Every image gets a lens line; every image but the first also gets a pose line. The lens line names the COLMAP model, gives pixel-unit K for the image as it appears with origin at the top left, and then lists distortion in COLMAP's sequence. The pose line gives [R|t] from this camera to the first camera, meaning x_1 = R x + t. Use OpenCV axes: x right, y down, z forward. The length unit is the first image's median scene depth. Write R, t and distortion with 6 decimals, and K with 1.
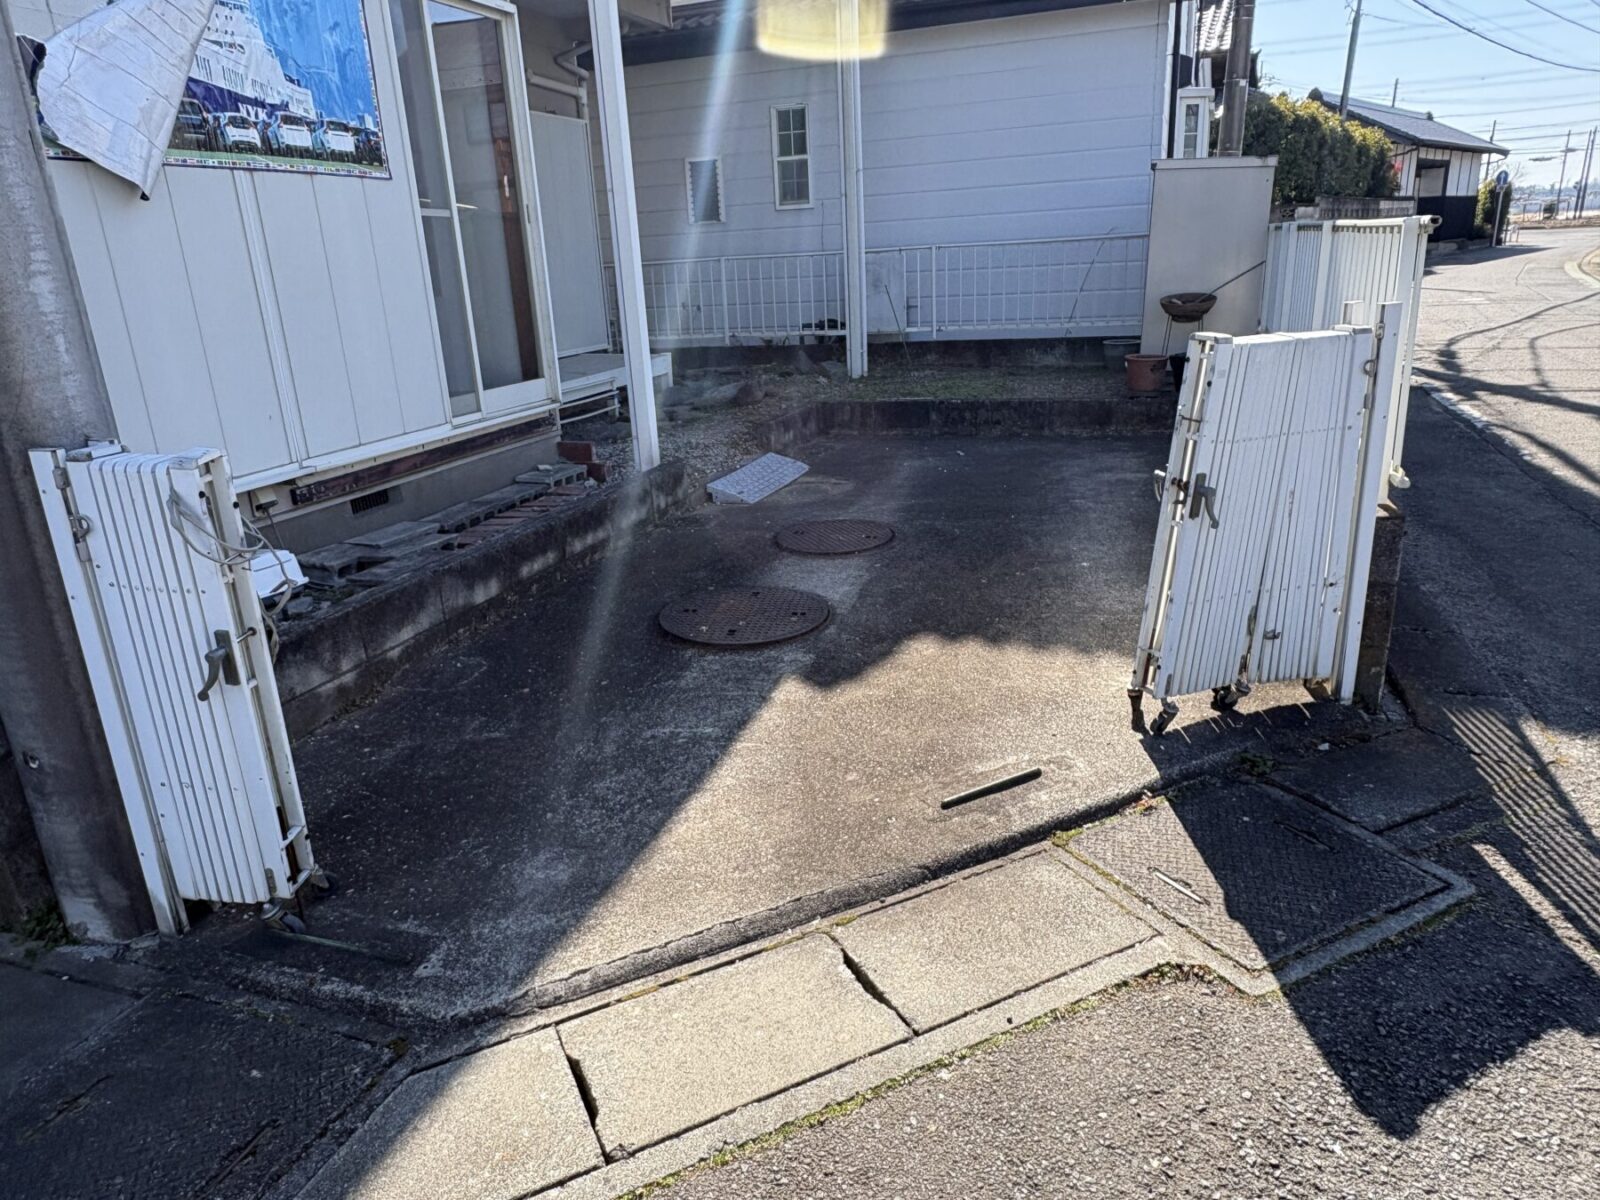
lens RADIAL K [[1074.6, 0, 798.1], [0, 1074.6, 607.3], [0, 0, 1]] dist [-0.001928, -0.001811]
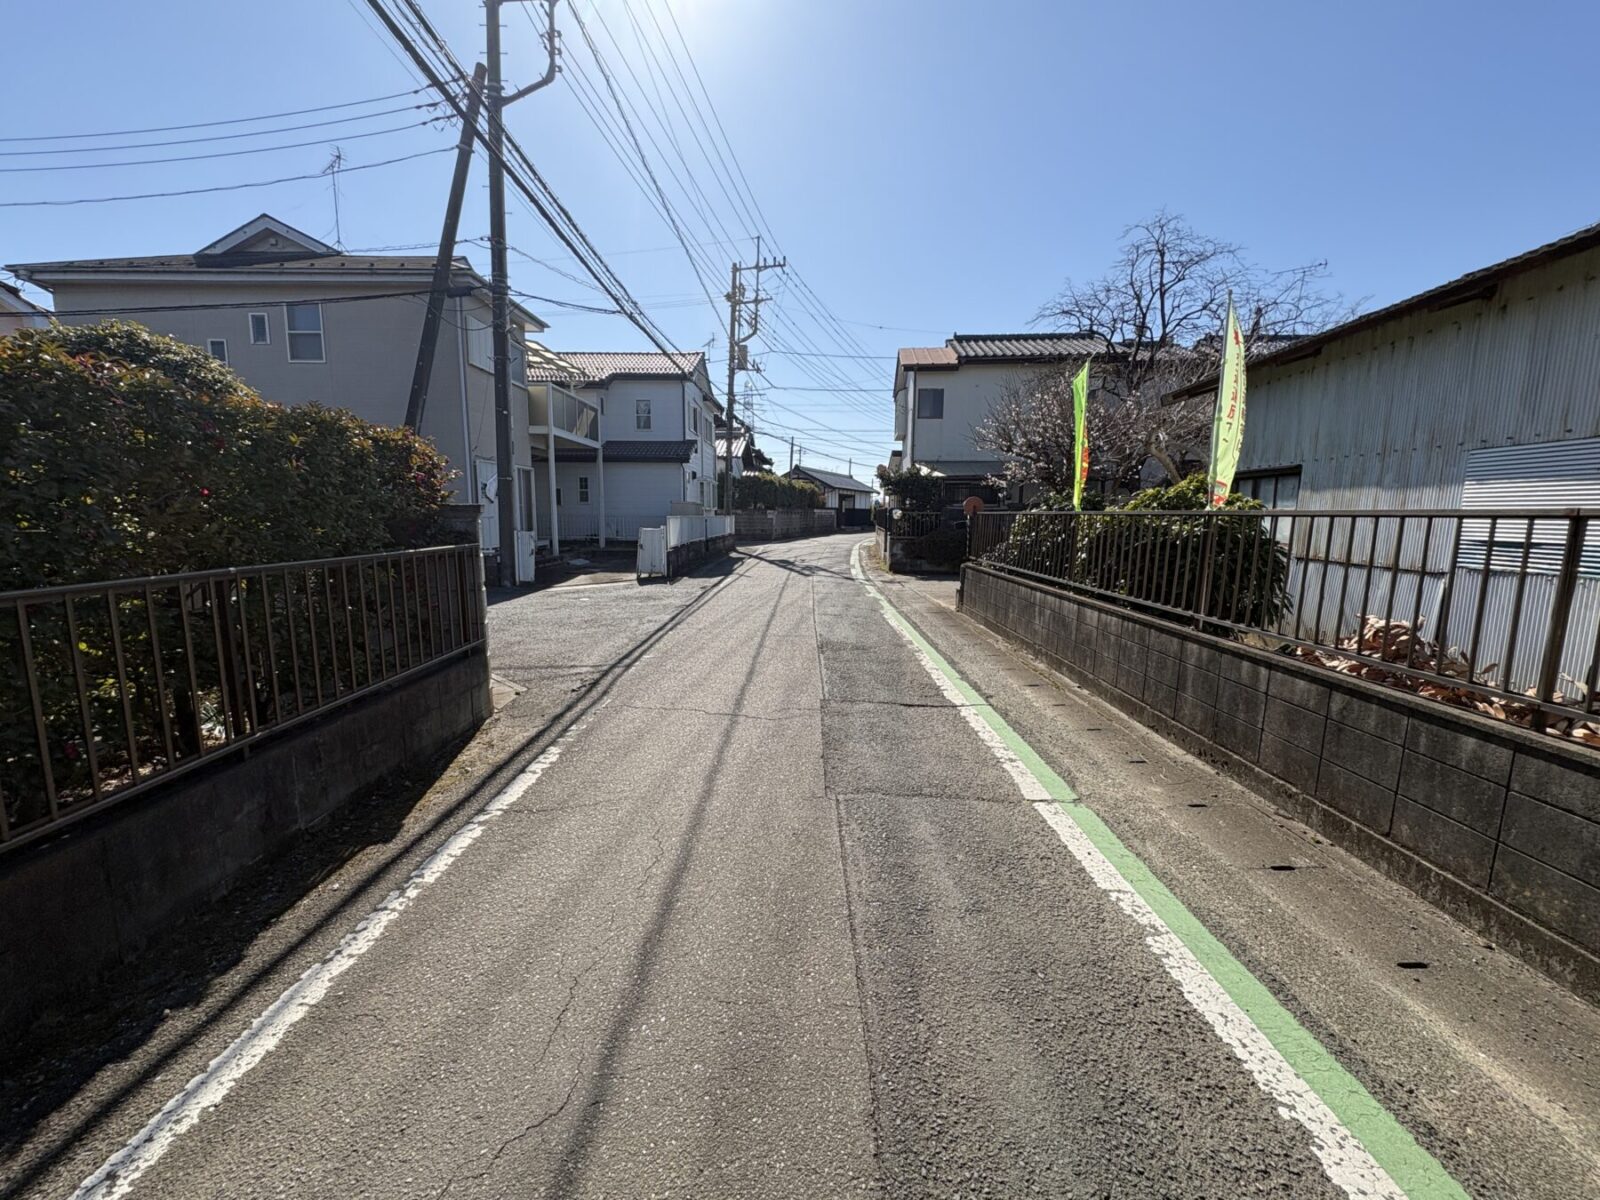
lens RADIAL K [[635.1, 0, 804.0], [0, 635.1, 600.7], [0, 0, 1]] dist [-0.000939, -0.000067]
pose [[0.938136, 0.012022, 0.346058, -0.099304], [0.055101, 0.981480, -0.183469, 0.840582], [-0.341855, 0.191187, 0.920099, -2.549595]]
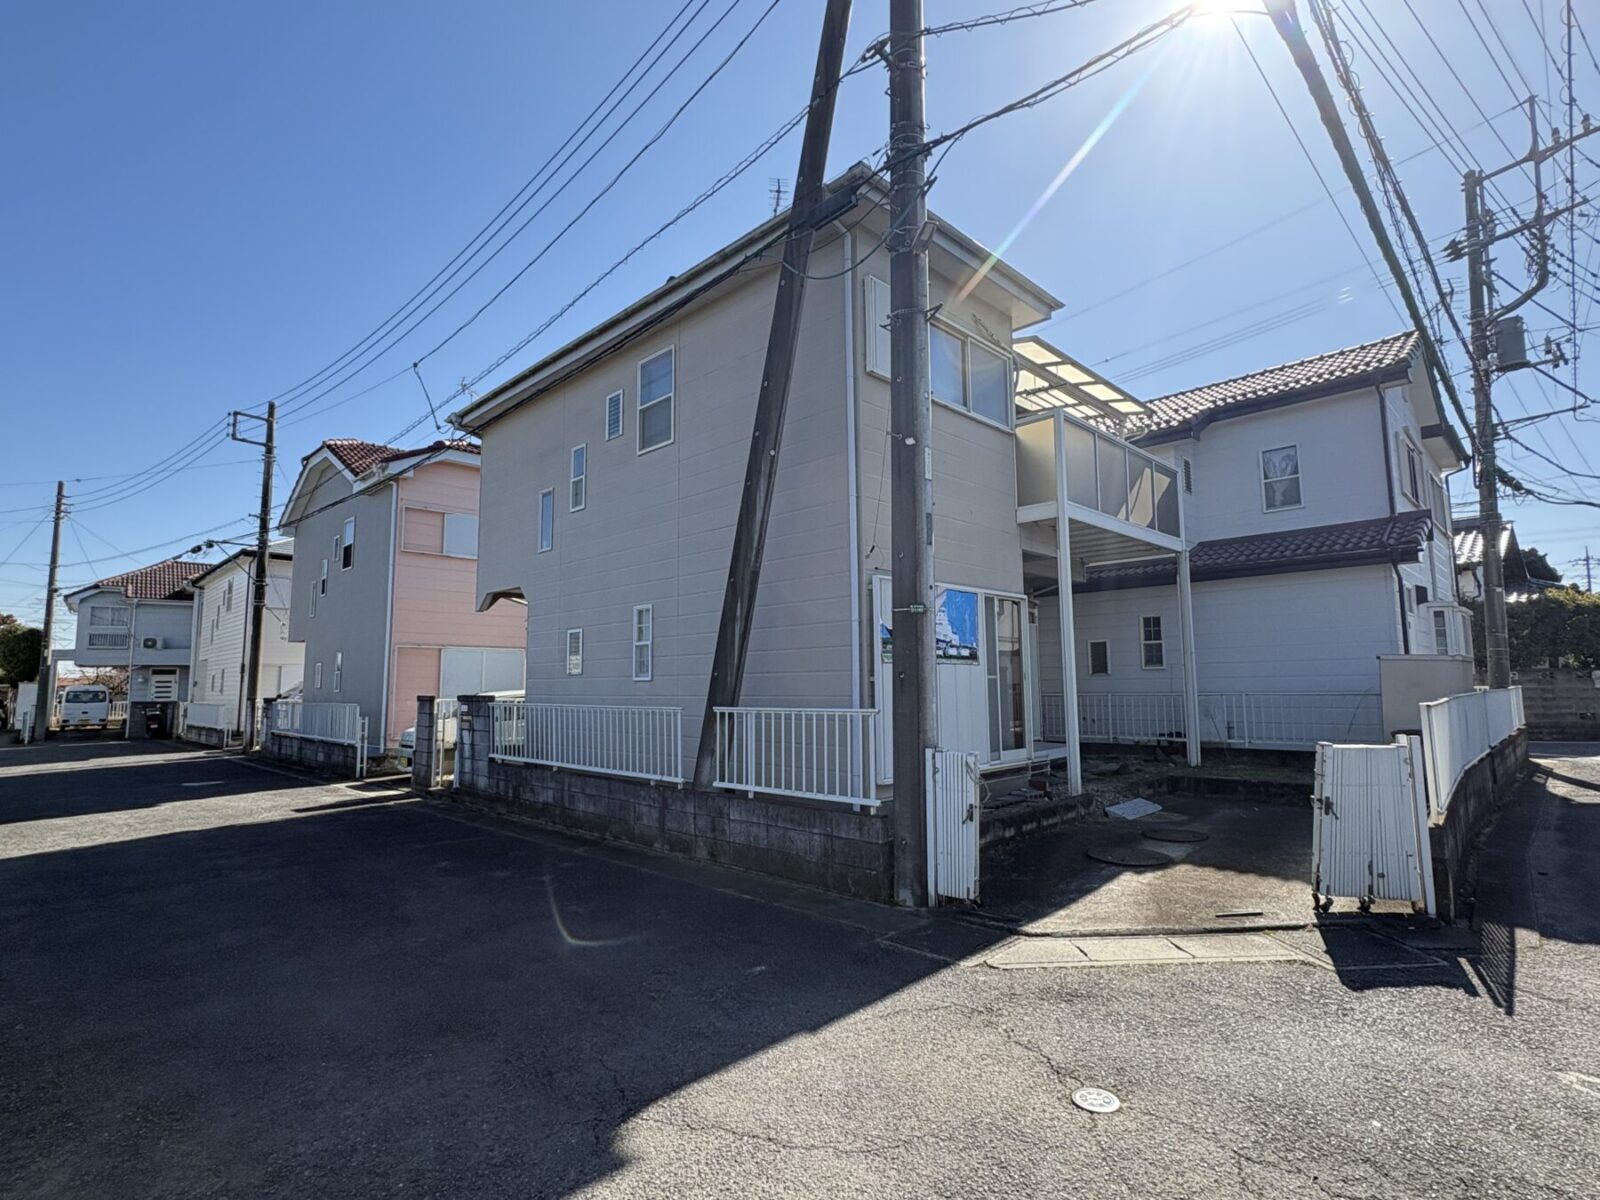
lens RADIAL K [[788.9, 0, 794.8], [0, 788.9, 601.8], [0, 0, 1]] dist [-0.000153, -0.000880]
pose [[0.908493, -0.003337, -0.417886, 0.006375], [-0.164496, 0.916386, -0.364936, 0.218333], [0.384163, 0.400283, 0.831981, -0.783220]]
